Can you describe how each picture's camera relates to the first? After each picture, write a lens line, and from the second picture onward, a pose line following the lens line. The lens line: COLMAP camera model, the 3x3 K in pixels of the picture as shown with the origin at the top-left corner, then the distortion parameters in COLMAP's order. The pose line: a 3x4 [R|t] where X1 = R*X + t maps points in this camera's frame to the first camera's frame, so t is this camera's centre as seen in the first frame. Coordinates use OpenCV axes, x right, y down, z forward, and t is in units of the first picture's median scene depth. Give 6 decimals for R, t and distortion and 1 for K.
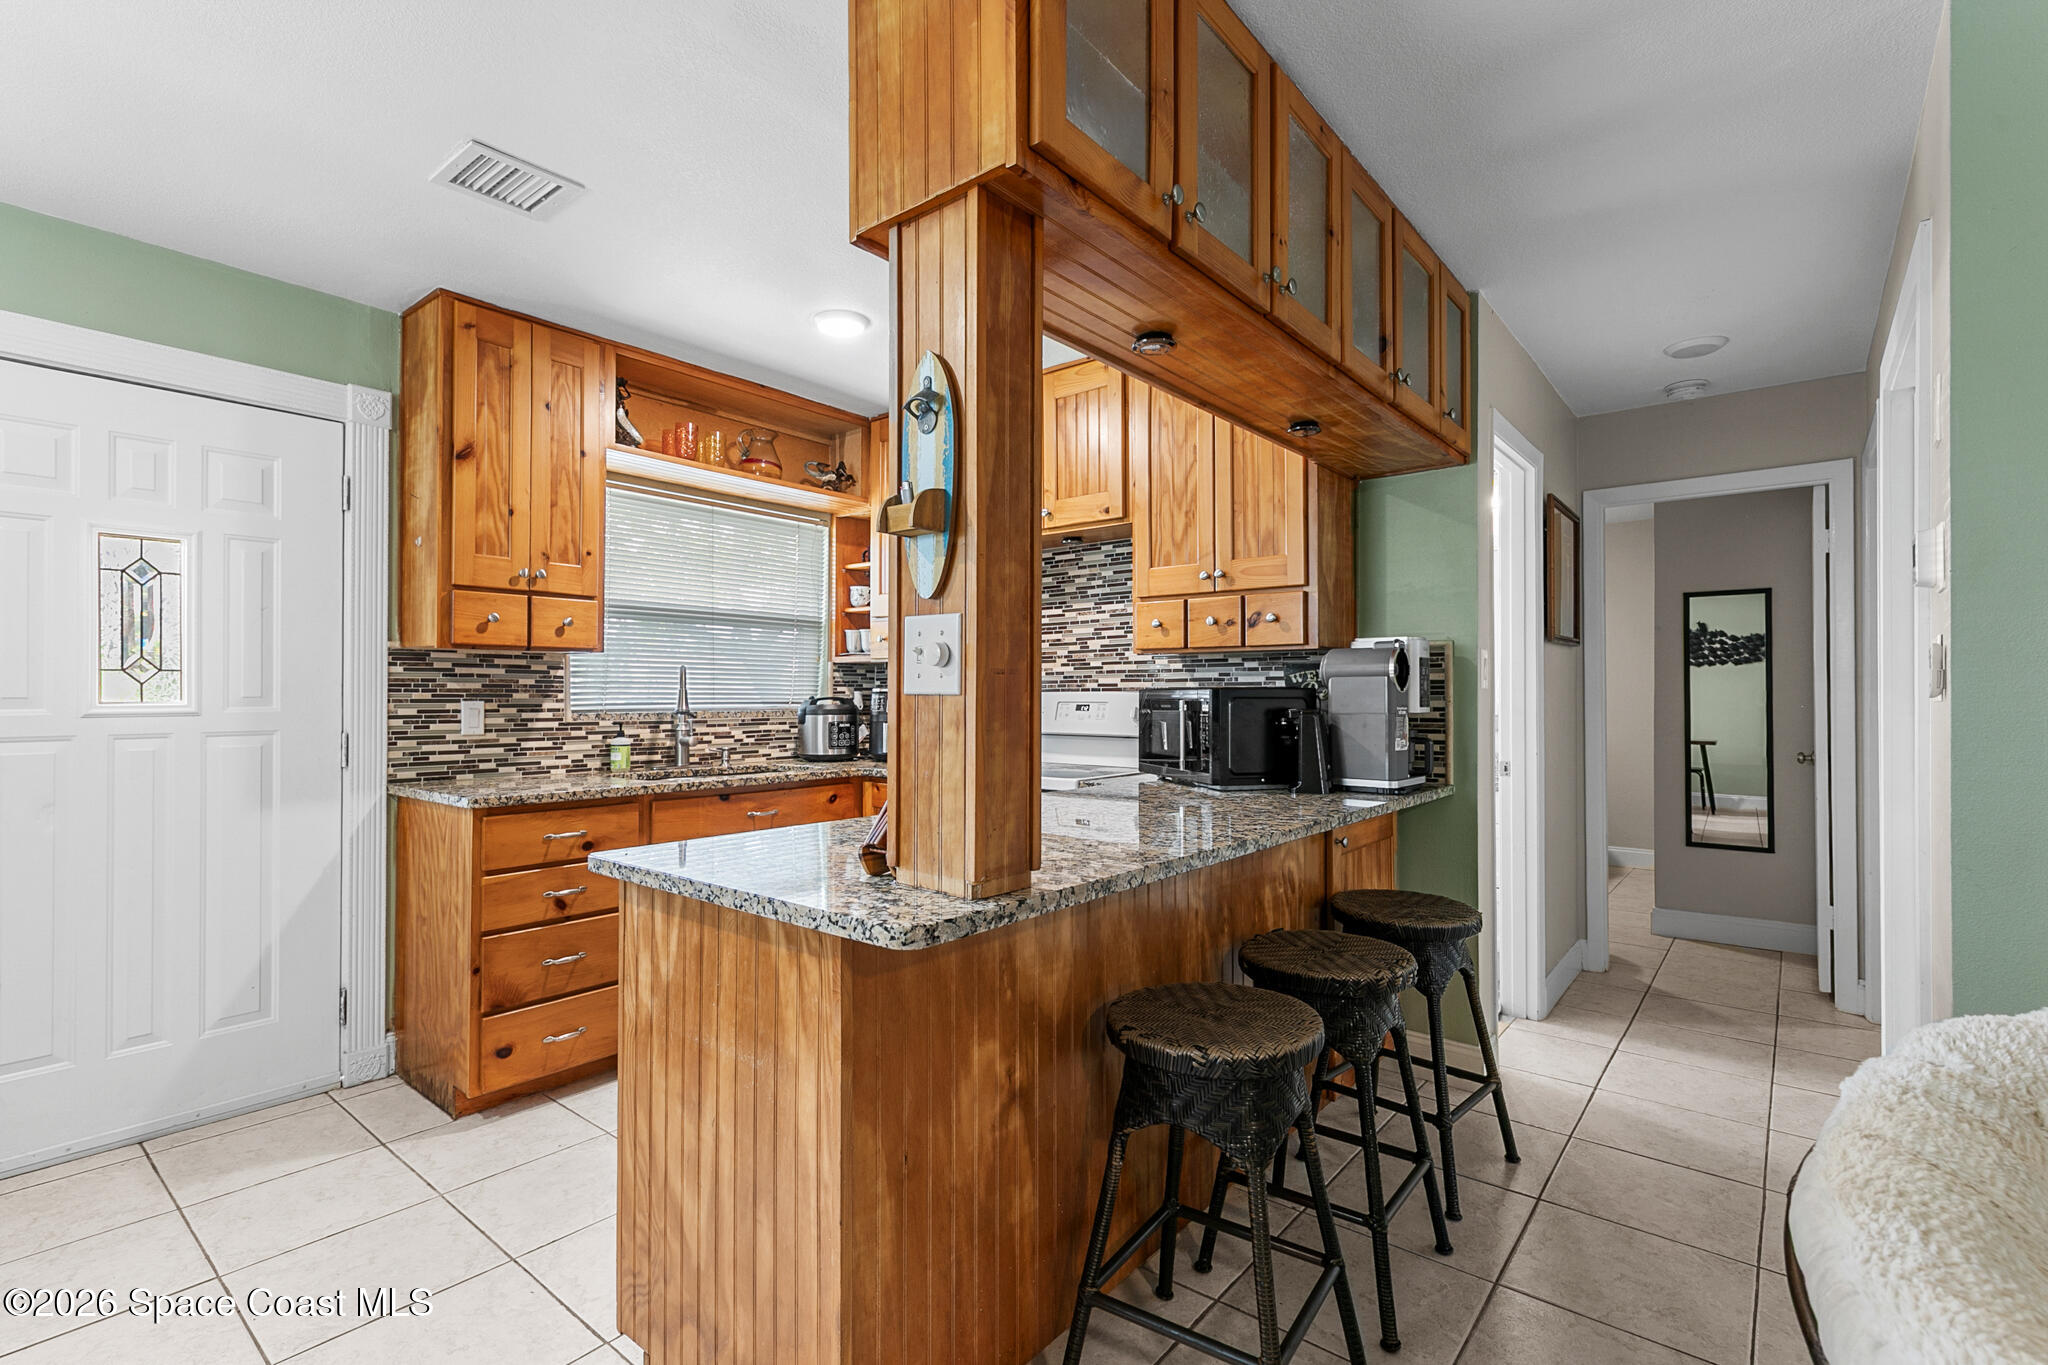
lens RADIAL K [[944.9, 0, 994.4], [0, 944.9, 687.4], [0, 0, 1]] dist [0.008184, -0.000130]
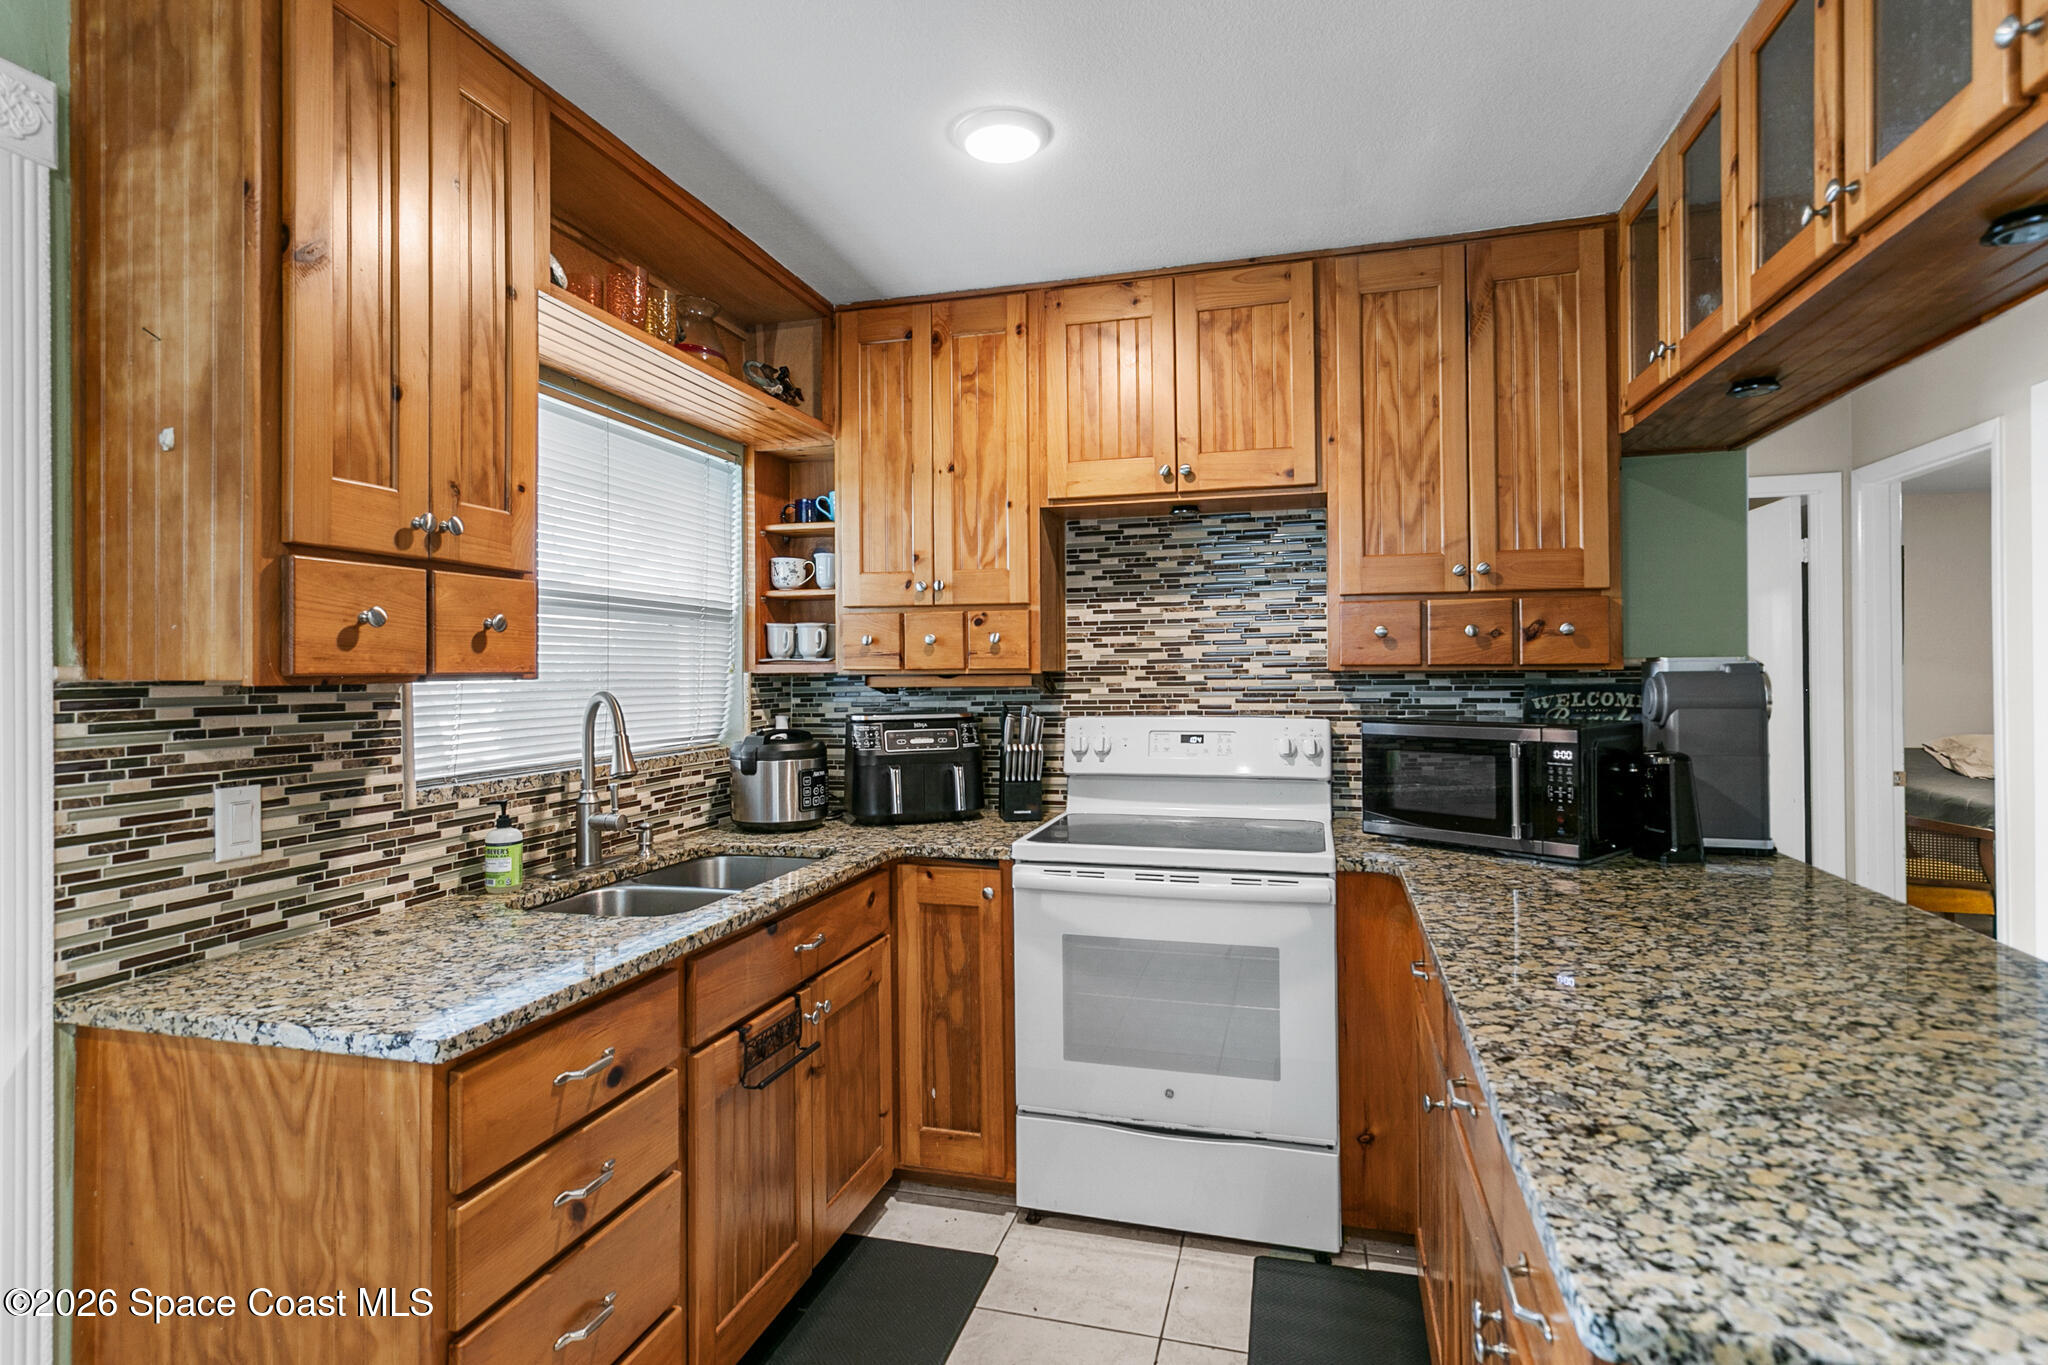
lens RADIAL K [[1039.2, 0, 1013.6], [0, 1039.2, 667.3], [0, 0, 1]] dist [0.000543, 0.002420]
pose [[0.905546, -0.008877, 0.424155, -0.453466], [0.007288, 0.999959, 0.005369, -0.048070], [-0.424185, -0.001771, 0.905574, 0.398273]]
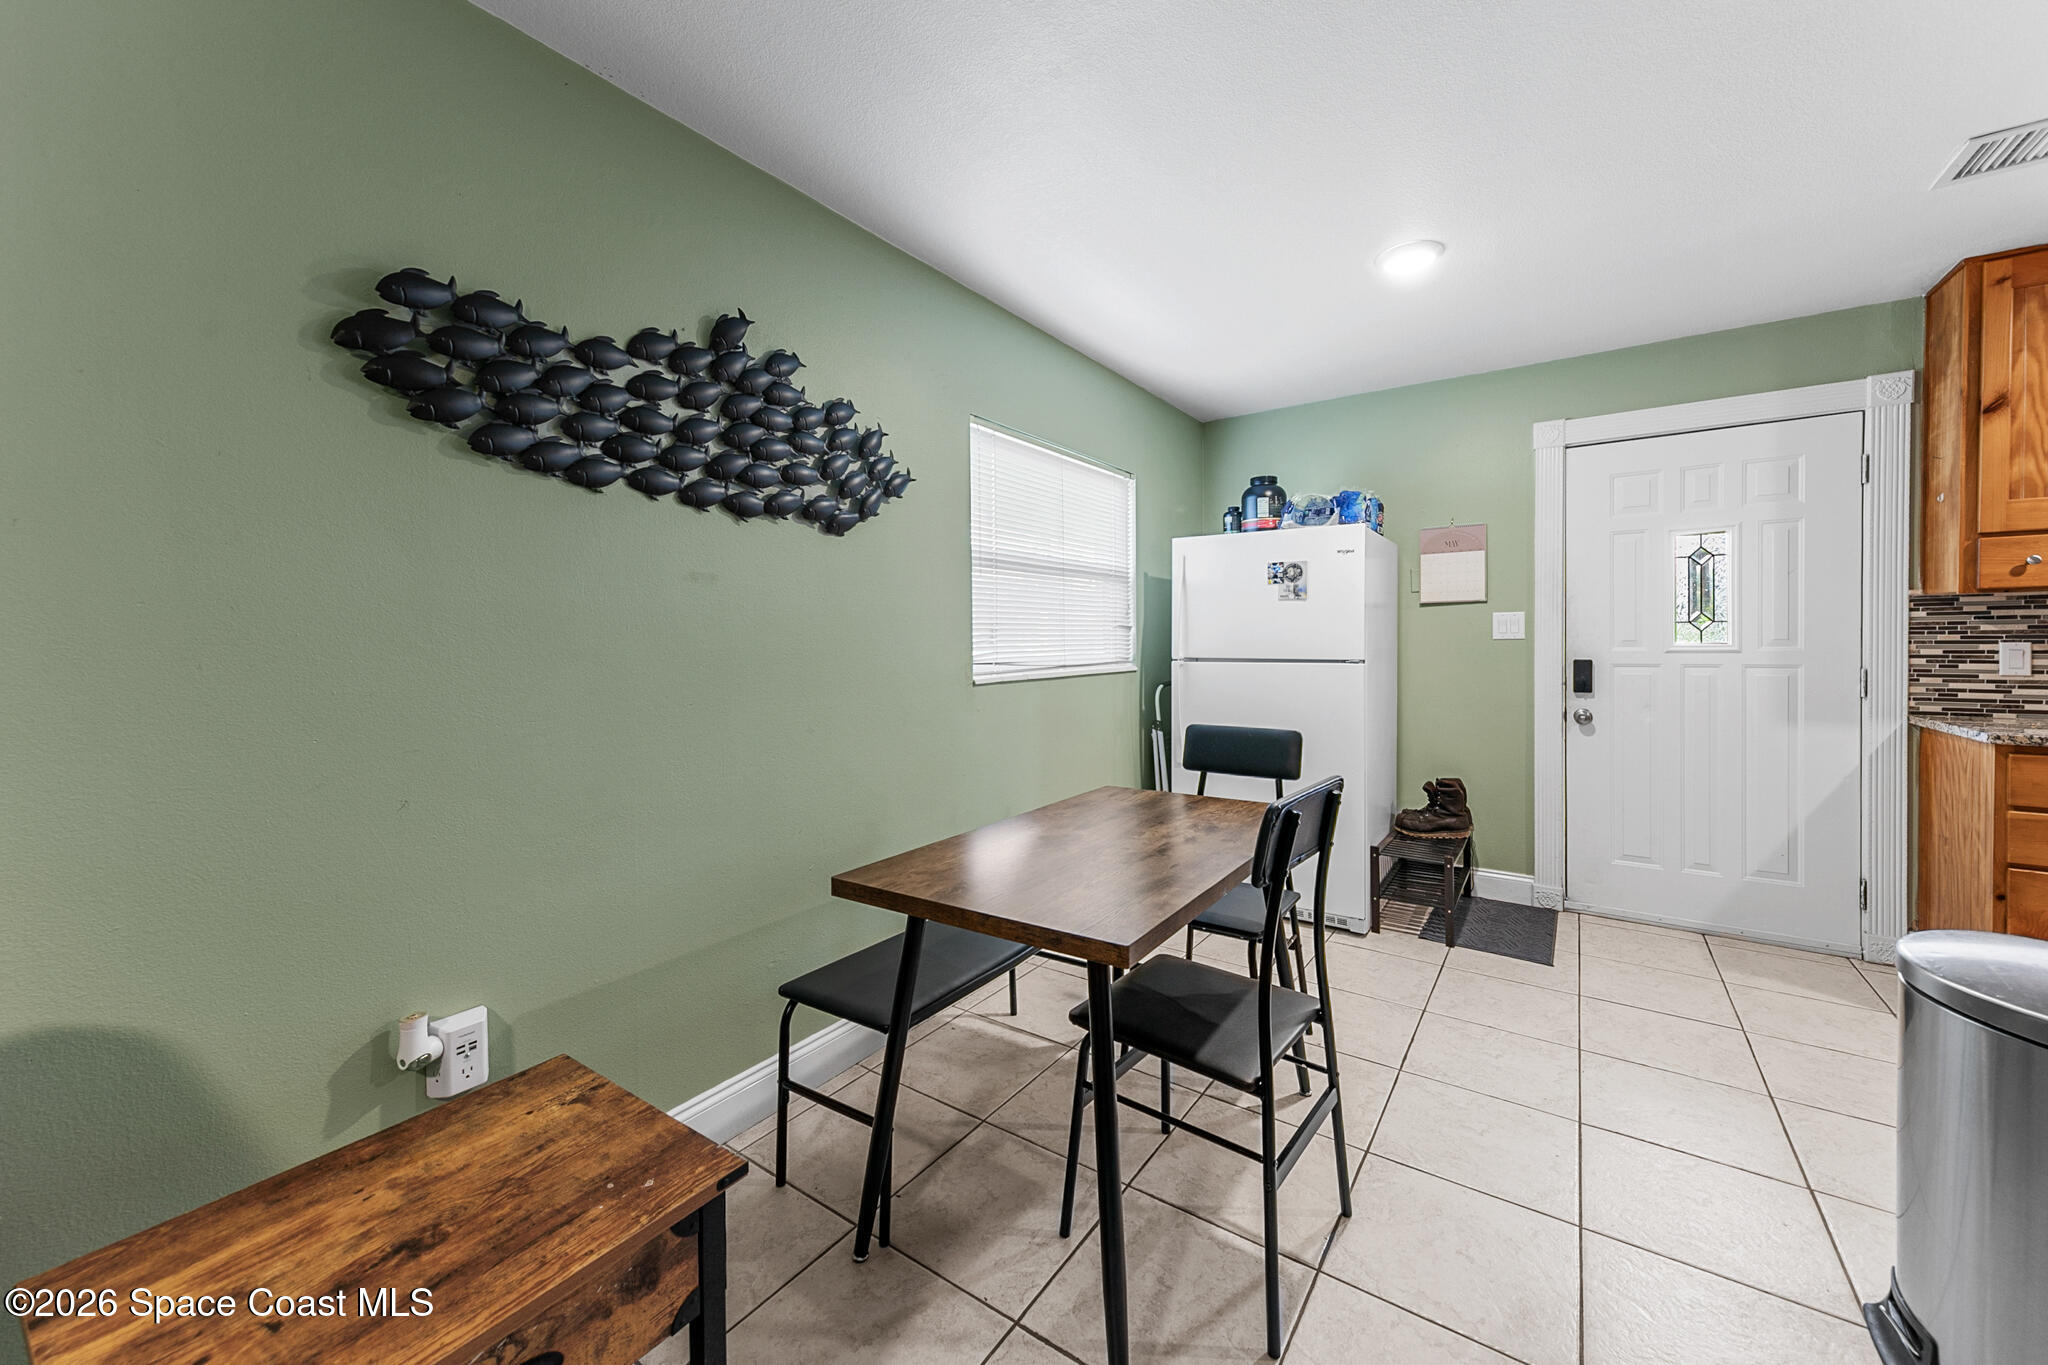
lens RADIAL K [[772.4, 0, 1078.3], [0, 772.4, 650.6], [0, 0, 1]] dist [0.008377, 0.001405]
pose [[0.130924, 0.012043, -0.991319, 0.164445], [0.016736, 0.999757, 0.014356, -0.005832], [0.991251, -0.018470, 0.130691, -0.116589]]
